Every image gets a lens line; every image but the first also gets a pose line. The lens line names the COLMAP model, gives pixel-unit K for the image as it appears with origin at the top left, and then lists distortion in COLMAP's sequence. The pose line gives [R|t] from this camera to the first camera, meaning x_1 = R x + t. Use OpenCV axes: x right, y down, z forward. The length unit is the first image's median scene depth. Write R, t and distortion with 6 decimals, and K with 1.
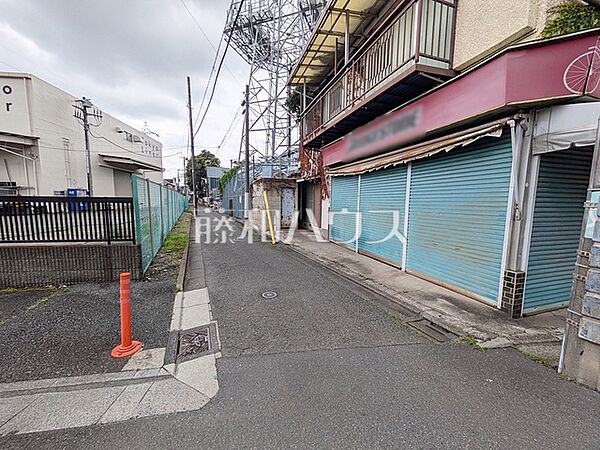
lens RADIAL K [[239.4, 0, 300.0], [0, 239.4, 225.0], [0, 0, 1]] dist [0.005646, 0.000156]
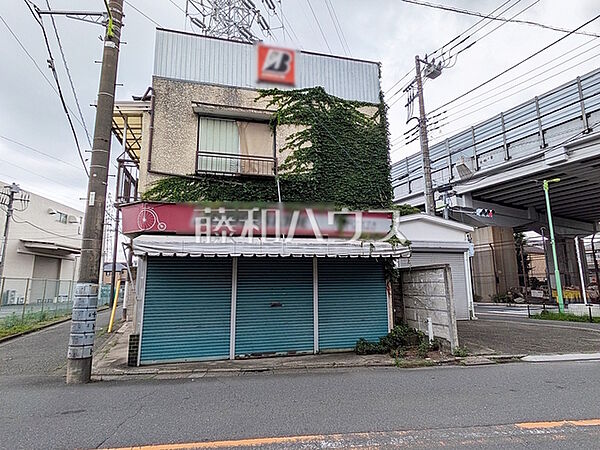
lens RADIAL K [[348.4, 0, 300.0], [0, 348.4, 225.0], [0, 0, 1]] dist [-0.002447, -0.000339]
pose [[0.997826, -0.029171, -0.059094, 2.329808], [0.011492, 0.959979, -0.279836, 0.166945], [0.064892, 0.278549, 0.958227, -1.453011]]
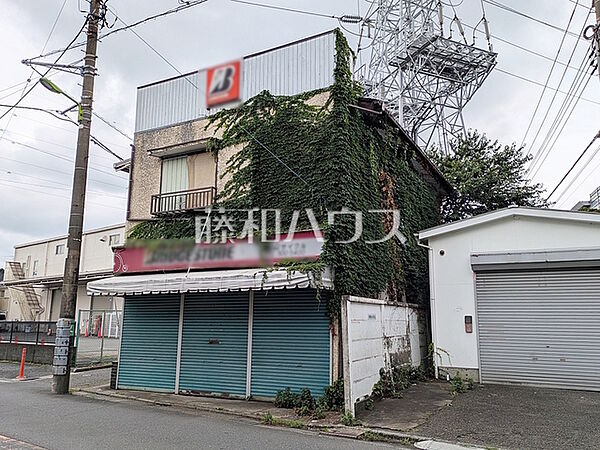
lens RADIAL K [[492.0, 0, 300.0], [0, 492.0, 225.0], [0, 0, 1]] dist [0.061949, -0.000792]
pose [[0.691110, -0.139605, -0.709138, 5.210767], [-0.079470, 0.960540, -0.266548, 0.094892], [0.718367, 0.240569, 0.652744, -0.818361]]
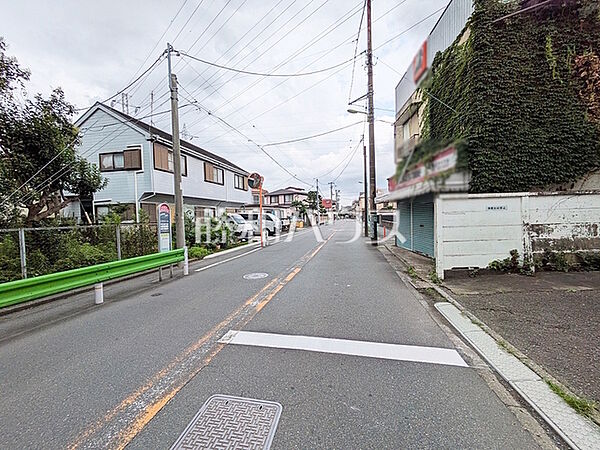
lens RADIAL K [[239.4, 0, 300.0], [0, 239.4, 225.0], [0, 0, 1]] dist [0.005646, 0.000156]
pose [[-0.392292, 0.033846, -0.919218, 5.507646], [-0.080318, 0.994246, 0.070885, -0.108470], [0.916327, 0.101638, -0.387316, 1.131294]]
